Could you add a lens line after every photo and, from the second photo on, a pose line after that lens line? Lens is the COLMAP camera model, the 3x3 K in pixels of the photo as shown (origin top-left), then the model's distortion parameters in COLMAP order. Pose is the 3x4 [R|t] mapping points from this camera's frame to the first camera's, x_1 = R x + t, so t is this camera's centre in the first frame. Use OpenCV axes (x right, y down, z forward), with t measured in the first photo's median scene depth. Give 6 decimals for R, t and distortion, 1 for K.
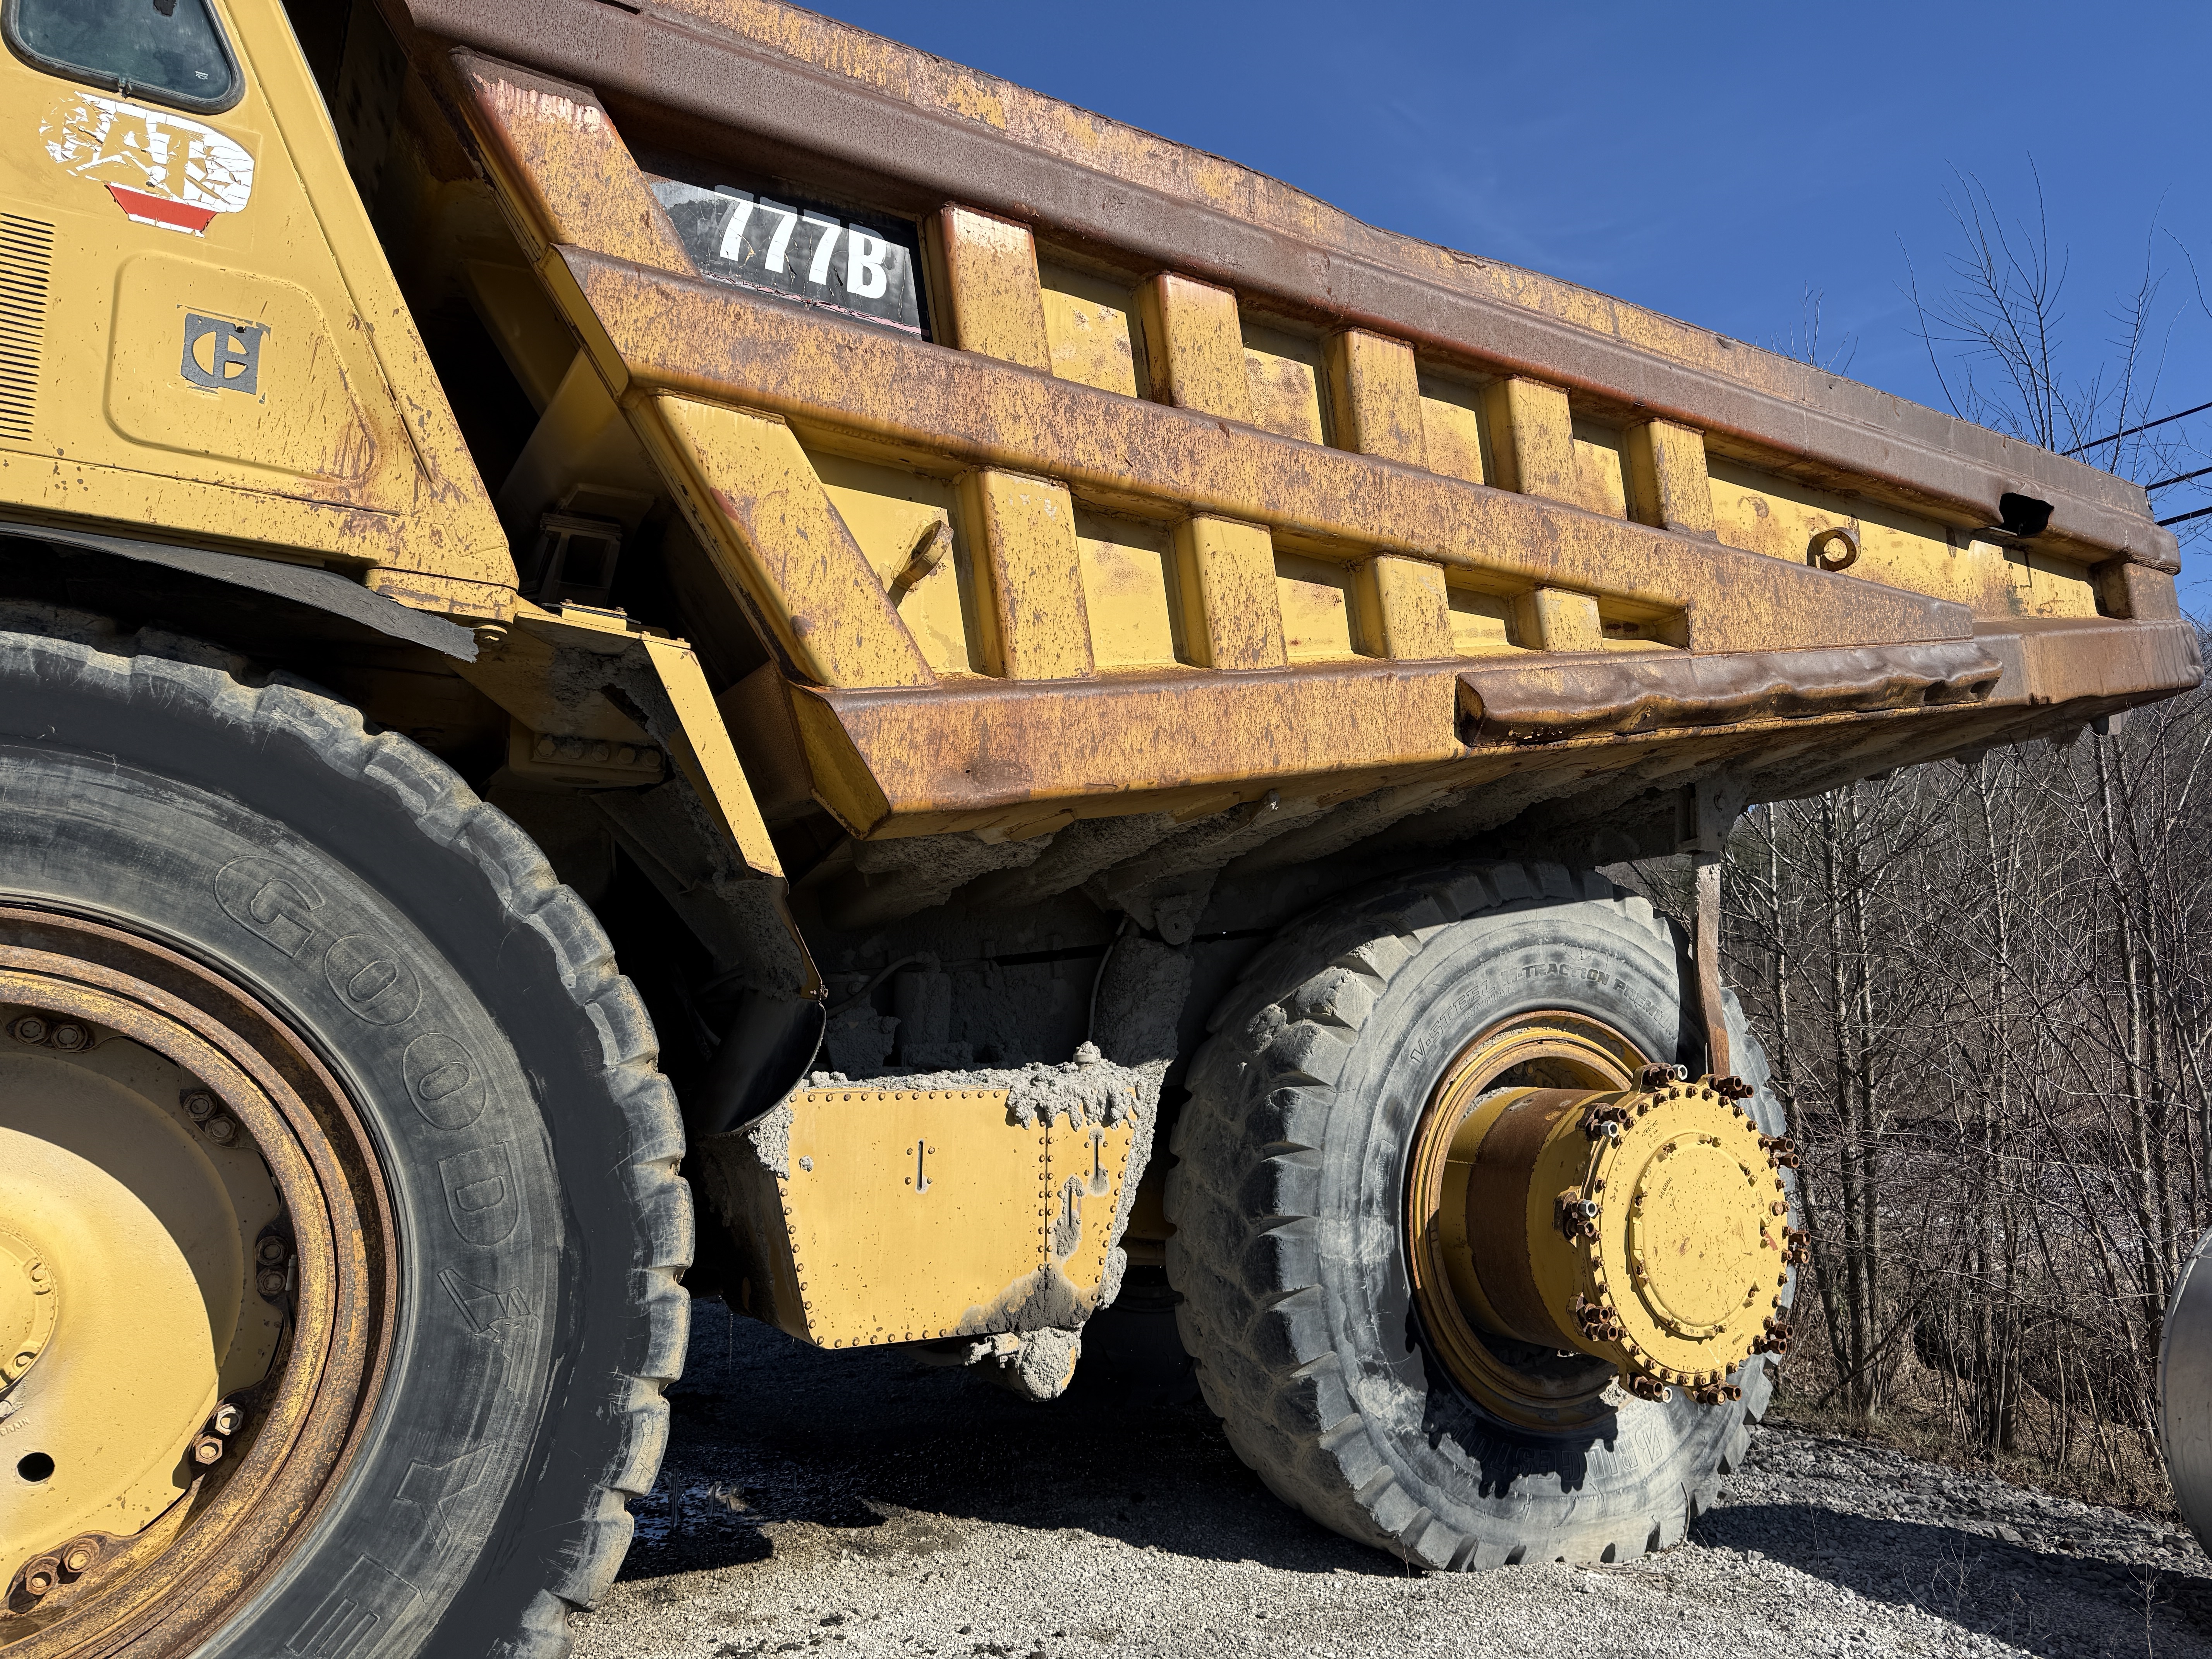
lens RADIAL K [[1575.9, 0, 1037.4], [0, 1575.9, 836.1], [0, 0, 1]] dist [0.139338, -0.225758]
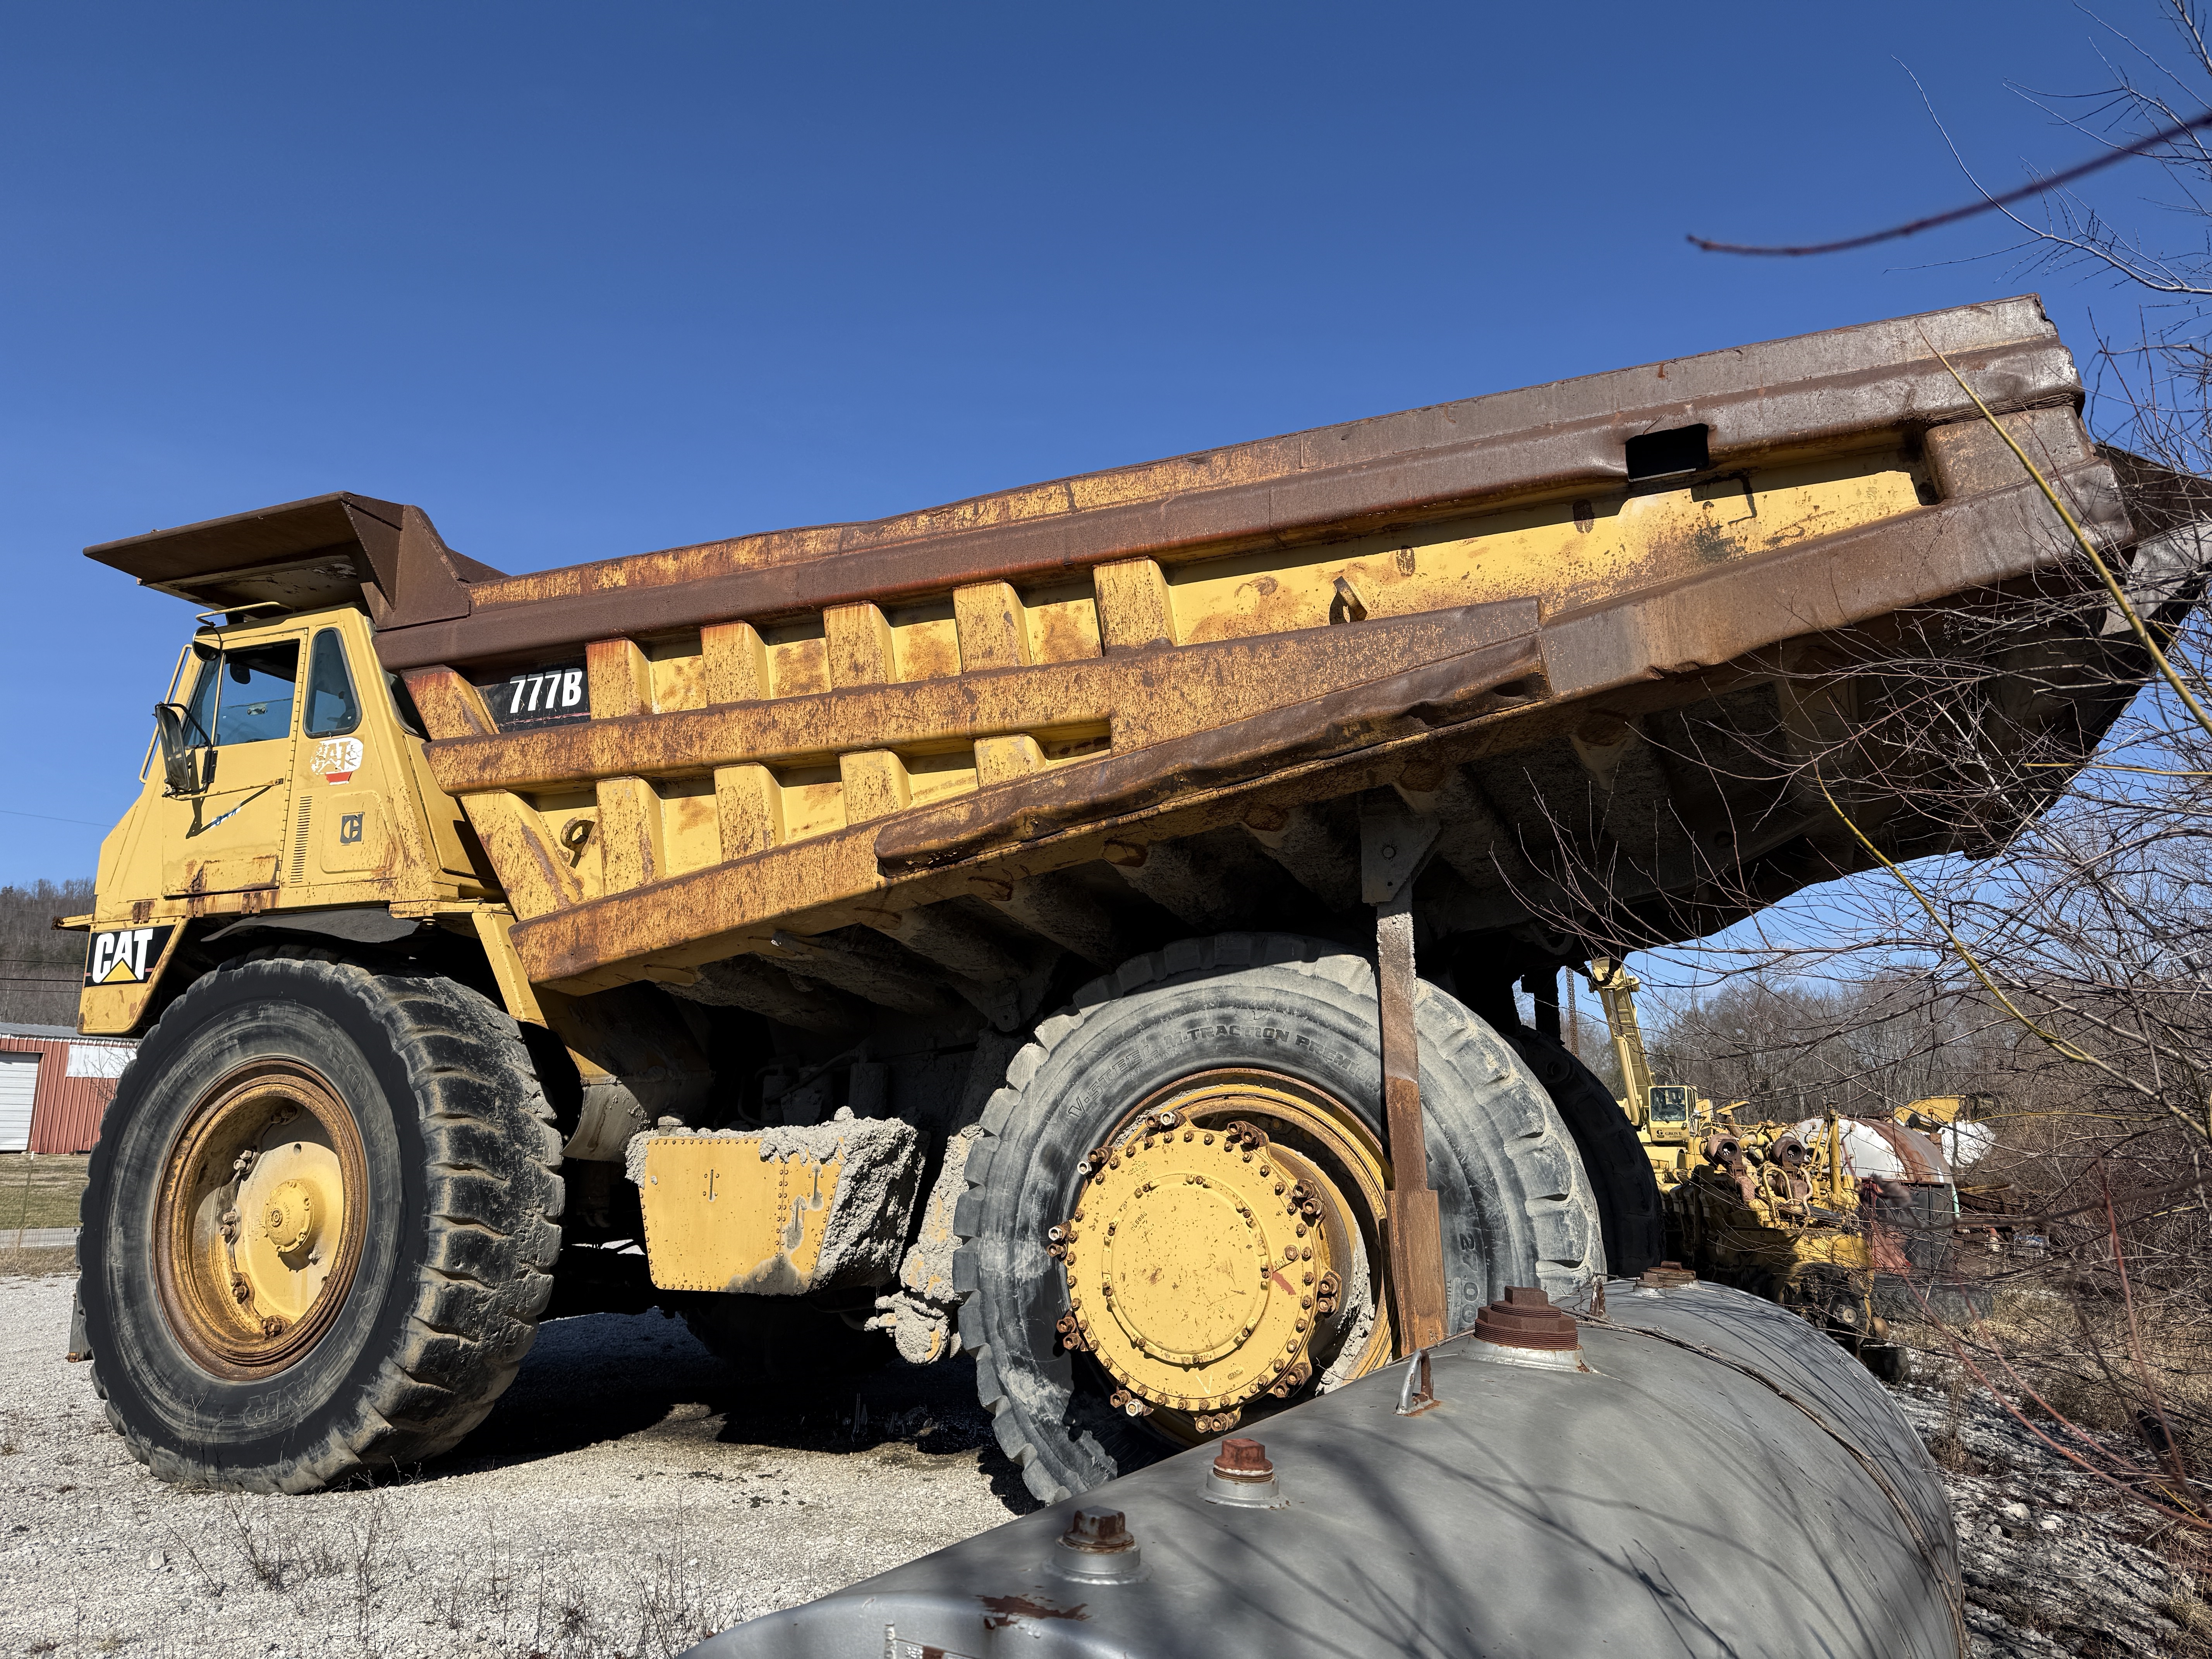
lens RADIAL K [[1557.6, 0, 1118.9], [0, 1557.6, 819.0], [0, 0, 1]] dist [0.139505, -0.246296]
pose [[0.567987, -0.172117, -0.804840, 1.317525], [0.105696, 0.985046, -0.136063, 0.087157], [0.816223, -0.007787, 0.577685, 0.344811]]
